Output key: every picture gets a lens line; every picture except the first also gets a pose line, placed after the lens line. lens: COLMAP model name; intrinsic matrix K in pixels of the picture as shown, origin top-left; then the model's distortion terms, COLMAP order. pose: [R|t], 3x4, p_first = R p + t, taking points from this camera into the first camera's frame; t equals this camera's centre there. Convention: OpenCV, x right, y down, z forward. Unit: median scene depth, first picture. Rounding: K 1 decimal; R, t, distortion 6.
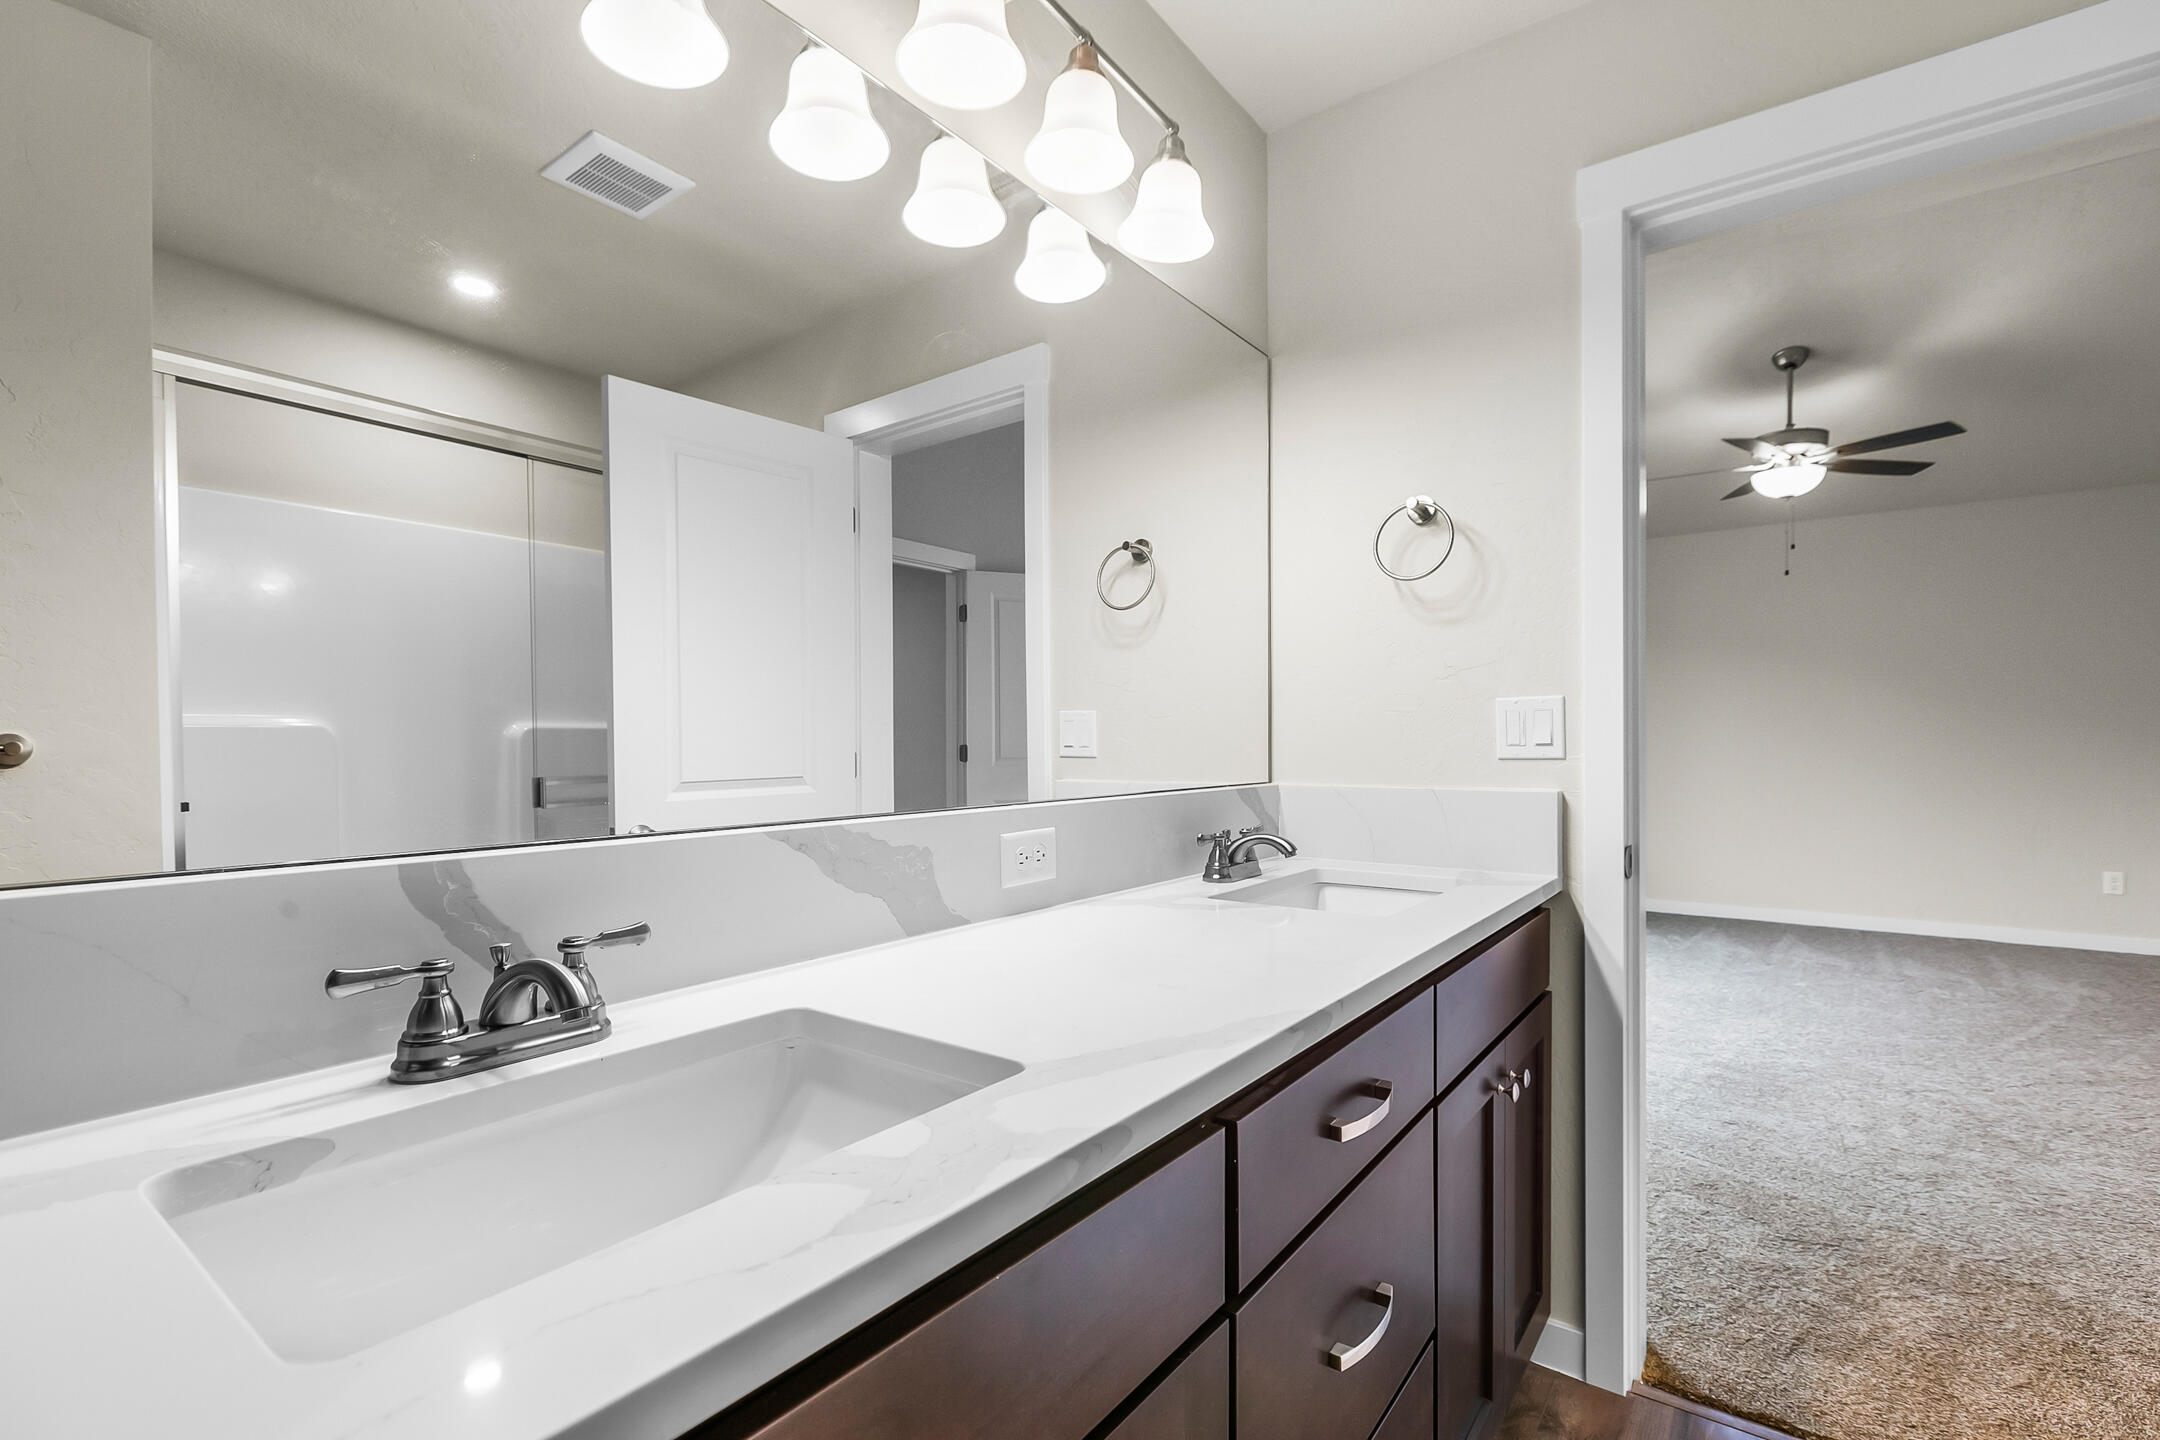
lens RADIAL K [[961.9, 0, 1077.5], [0, 961.9, 732.2], [0, 0, 1]] dist [0.003394, -0.001009]
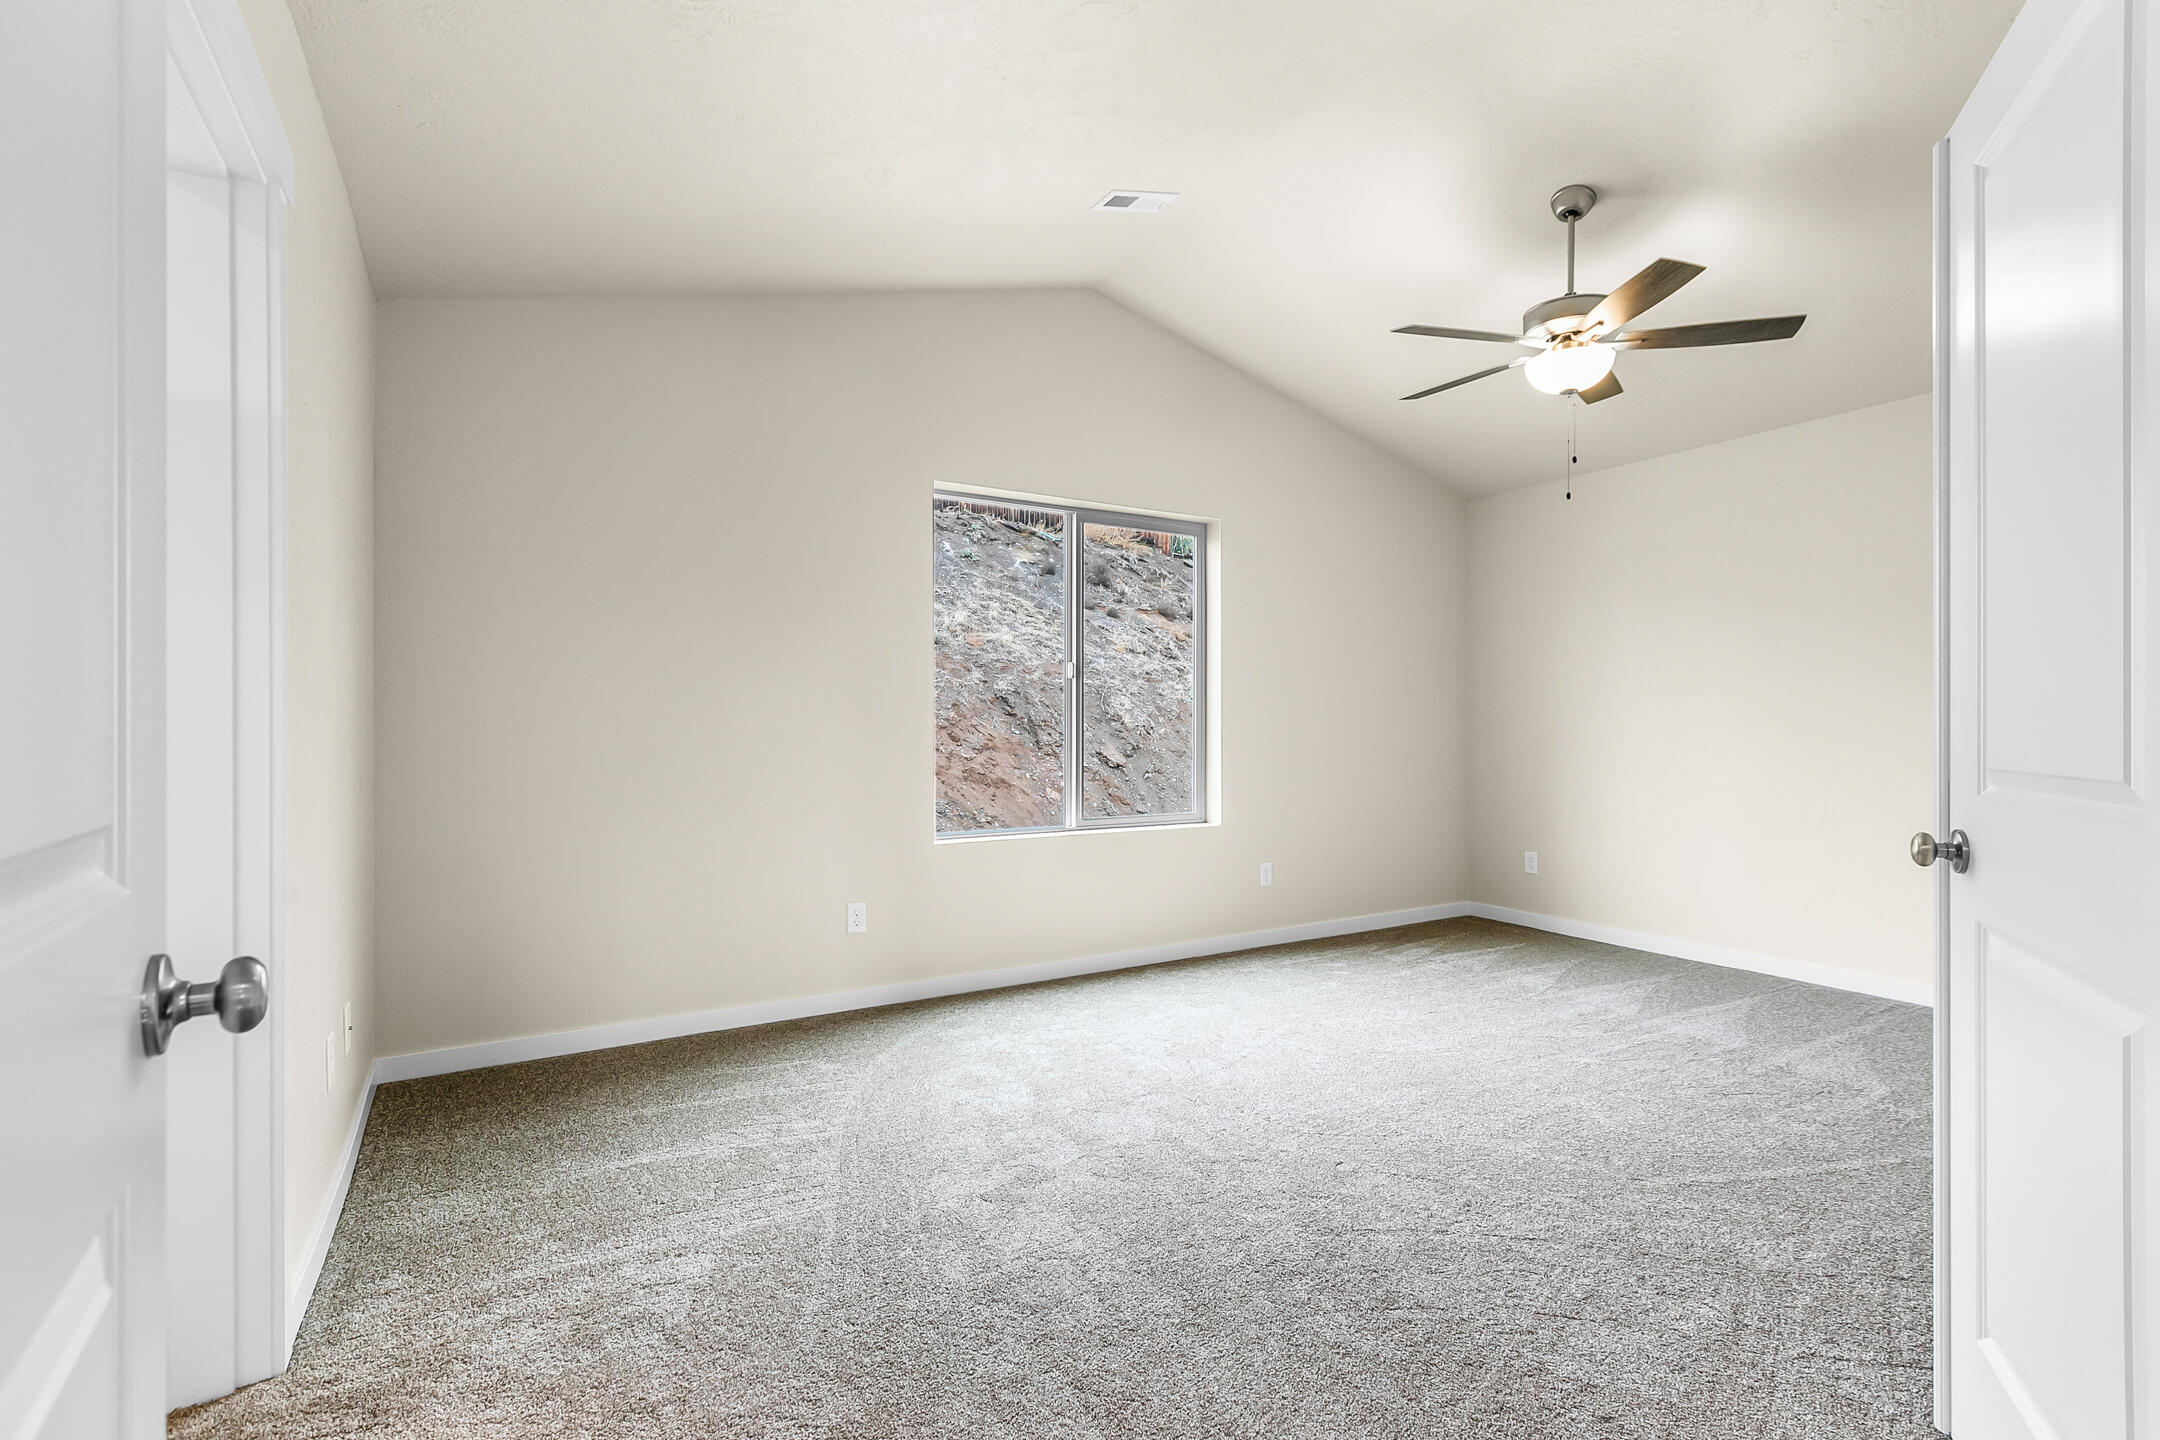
lens RADIAL K [[961.9, 0, 1081.0], [0, 961.9, 707.6], [0, 0, 1]] dist [0.003394, -0.001009]
pose [[0.935768, 0.005090, -0.352578, 0.652467], [-0.004710, 0.999987, 0.001935, -0.003828], [0.352584, -0.000150, 0.935780, 0.181830]]
